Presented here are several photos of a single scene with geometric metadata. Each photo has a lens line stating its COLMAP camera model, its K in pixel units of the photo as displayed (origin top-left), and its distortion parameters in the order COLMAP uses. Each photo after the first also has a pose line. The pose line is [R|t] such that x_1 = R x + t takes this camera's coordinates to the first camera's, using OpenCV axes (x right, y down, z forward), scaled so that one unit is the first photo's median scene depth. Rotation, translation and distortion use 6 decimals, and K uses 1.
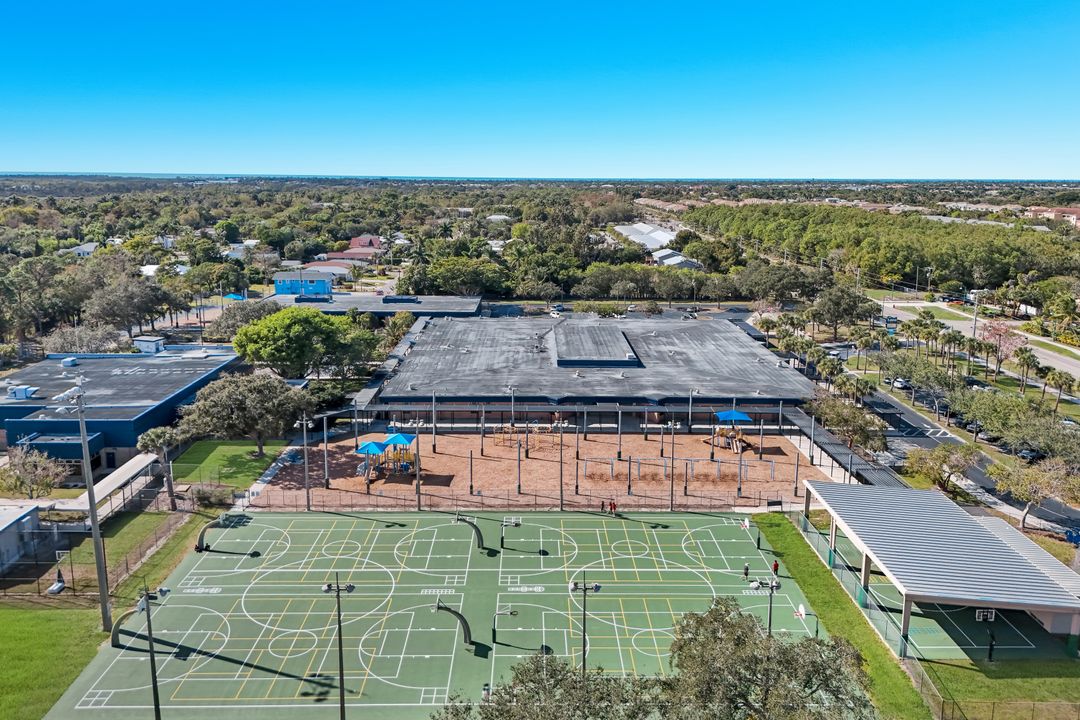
lens RADIAL K [[817.2, 0, 538.1], [0, 817.2, 325.7], [0, 0, 1]] dist [0.096357, -0.105664]
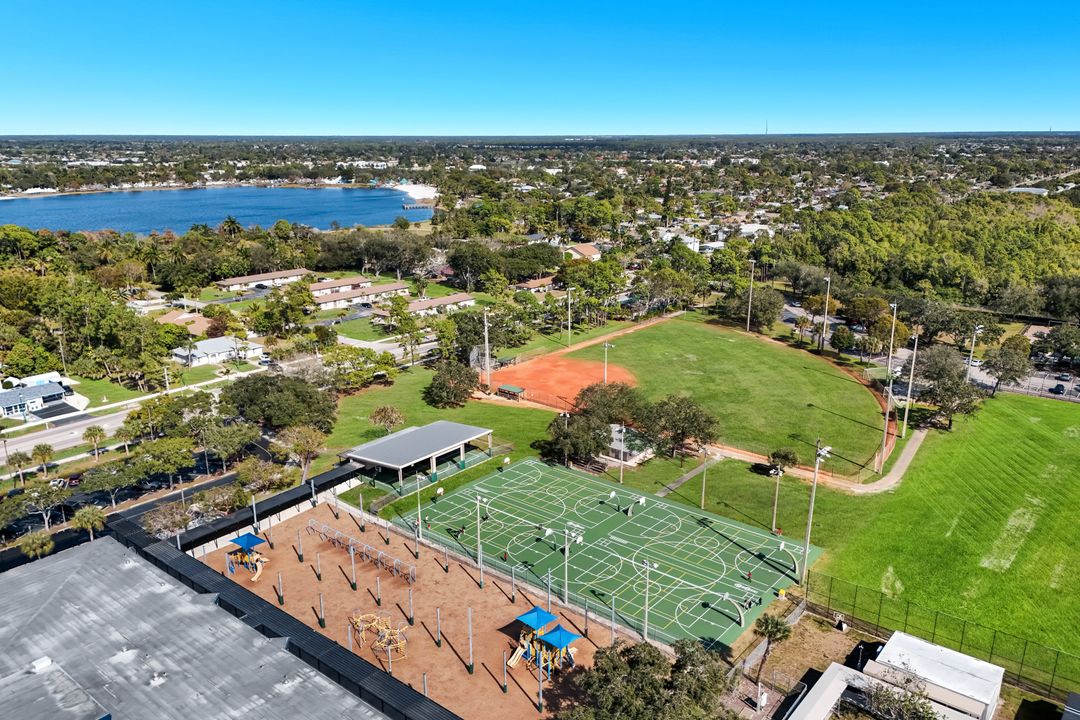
lens RADIAL K [[817.2, 0, 538.1], [0, 817.2, 325.7], [0, 0, 1]] dist [0.096357, -0.105664]
pose [[-0.764122, -0.147841, 0.627901, -0.277786], [0.115531, 0.926280, 0.358690, -0.199760], [-0.634641, 0.346625, -0.690711, 0.593584]]
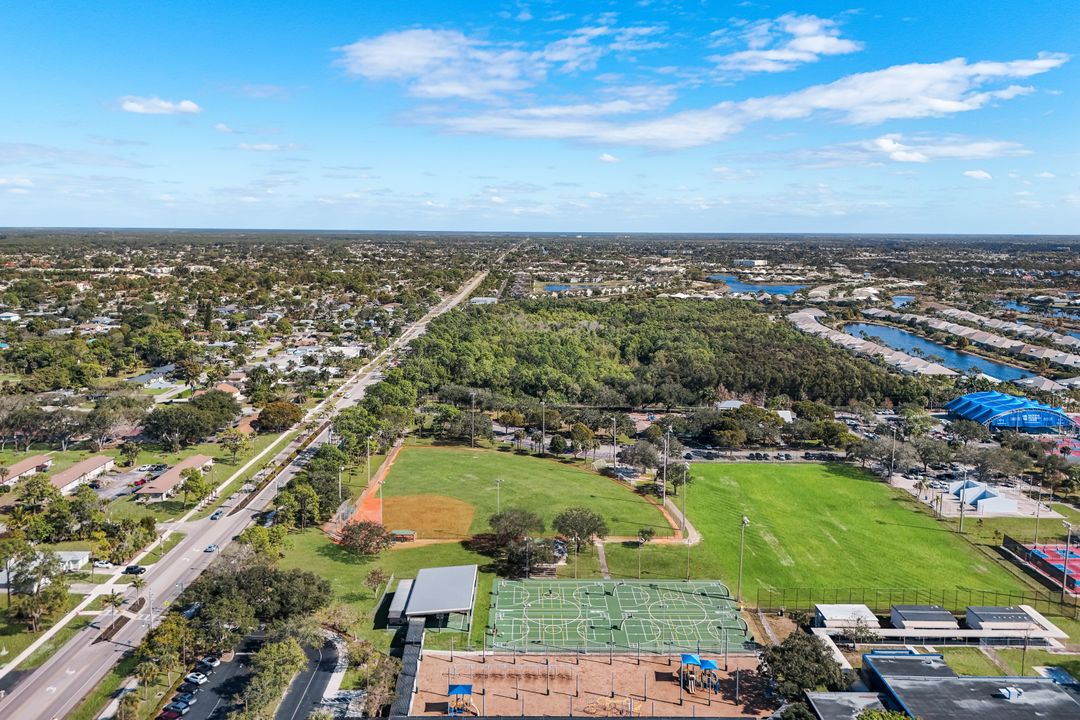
lens RADIAL K [[817.2, 0, 538.1], [0, 817.2, 325.7], [0, 0, 1]] dist [0.096357, -0.105664]
pose [[-0.999790, -0.018165, -0.009495, 0.061380], [-0.020160, 0.955080, 0.295660, -0.360932], [0.003698, 0.295790, -0.955246, 0.896986]]
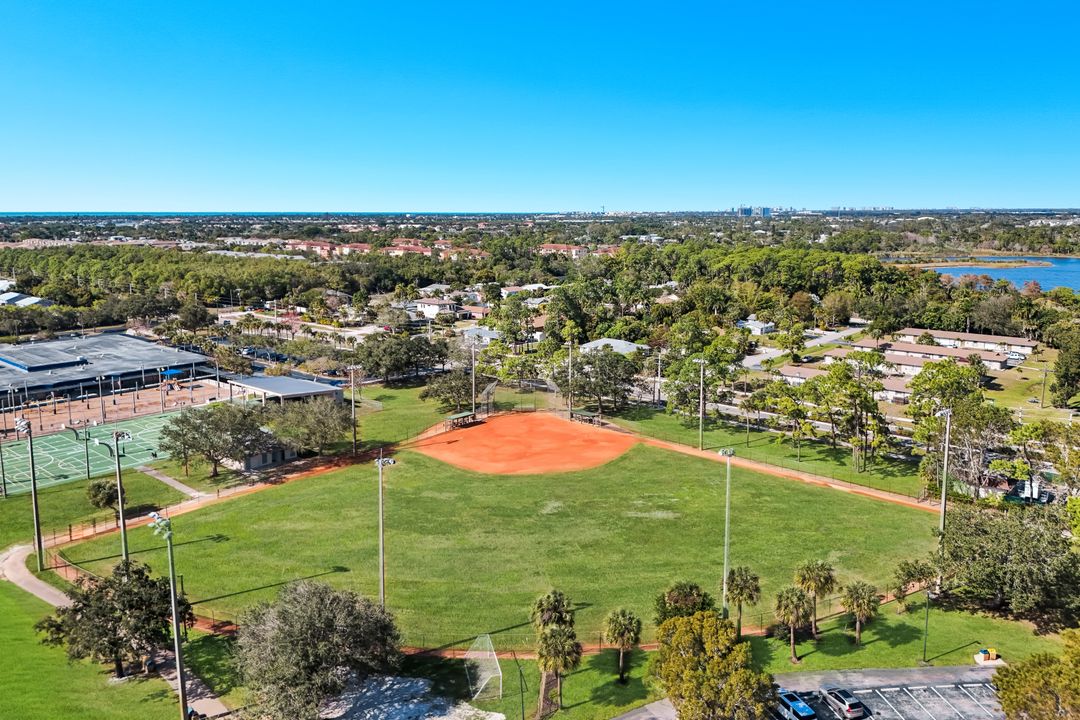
lens RADIAL K [[817.2, 0, 538.1], [0, 817.2, 325.7], [0, 0, 1]] dist [0.096357, -0.105664]
pose [[0.678359, -0.116226, 0.725479, -0.232546], [0.143408, 0.989363, 0.024408, 0.033410], [-0.720599, 0.087482, 0.687811, -0.377390]]
